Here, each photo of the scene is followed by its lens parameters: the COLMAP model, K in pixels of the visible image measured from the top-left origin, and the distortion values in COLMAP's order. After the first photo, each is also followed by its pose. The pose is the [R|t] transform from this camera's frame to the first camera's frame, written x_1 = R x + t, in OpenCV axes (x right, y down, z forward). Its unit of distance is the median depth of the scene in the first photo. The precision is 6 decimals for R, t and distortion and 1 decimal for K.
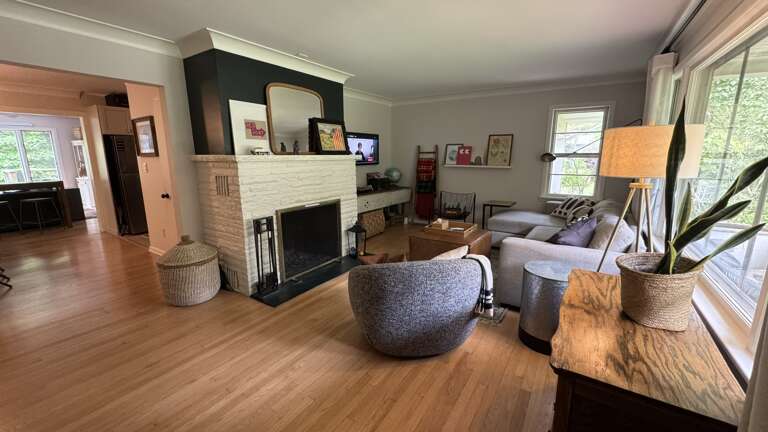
lens RADIAL K [[306.0, 0, 384.0], [0, 306.0, 216.0], [0, 0, 1]] dist [-0.002238, -0.000095]
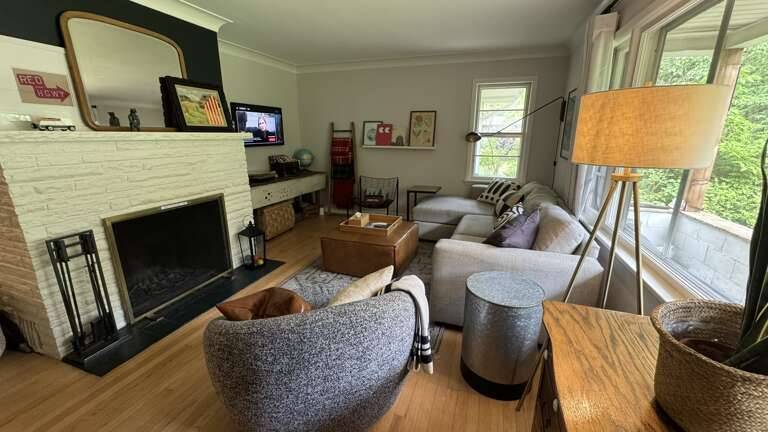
lens RADIAL K [[306.0, 0, 384.0], [0, 306.0, 216.0], [0, 0, 1]] dist [-0.002238, -0.000095]
pose [[0.969140, -0.057426, 0.239727, 0.054980], [0.042162, 0.996772, 0.068327, -0.036397], [-0.242877, -0.056111, 0.968433, 0.198525]]
